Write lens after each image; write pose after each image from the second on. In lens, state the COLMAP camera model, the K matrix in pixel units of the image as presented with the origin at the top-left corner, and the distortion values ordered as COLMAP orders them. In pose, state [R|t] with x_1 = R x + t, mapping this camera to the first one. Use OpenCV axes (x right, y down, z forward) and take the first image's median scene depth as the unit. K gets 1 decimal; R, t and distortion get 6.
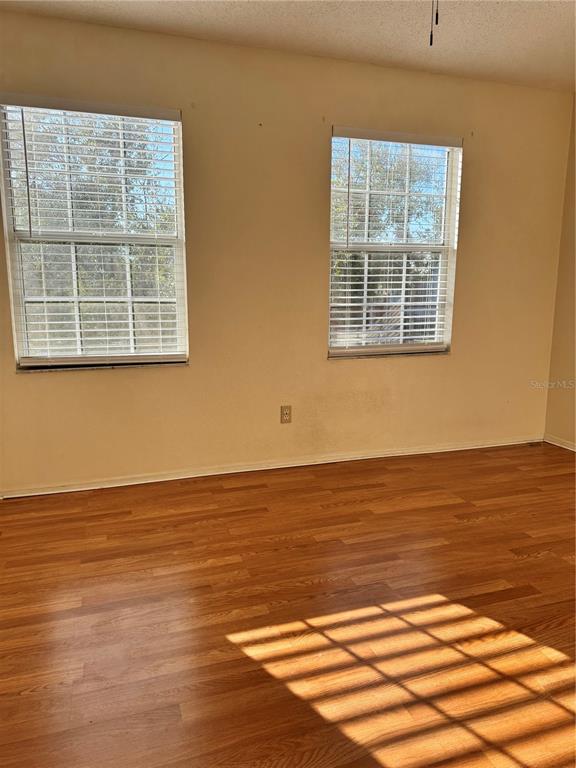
lens RADIAL K [[539.0, 0, 293.9], [0, 539.0, 388.2], [0, 0, 1]] dist [0.044666, -0.062655]
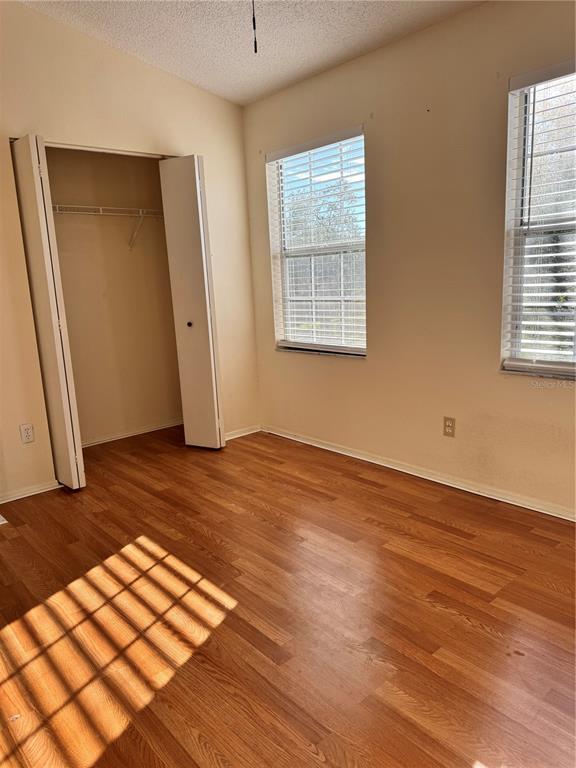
lens RADIAL K [[539.0, 0, 293.6], [0, 539.0, 377.3], [0, 0, 1]] dist [0.044666, -0.062655]
pose [[0.408660, 0.156336, -0.899197, 0.853408], [-0.134699, 0.984763, 0.109995, -0.123716], [0.902692, 0.076171, 0.423492, 0.459547]]
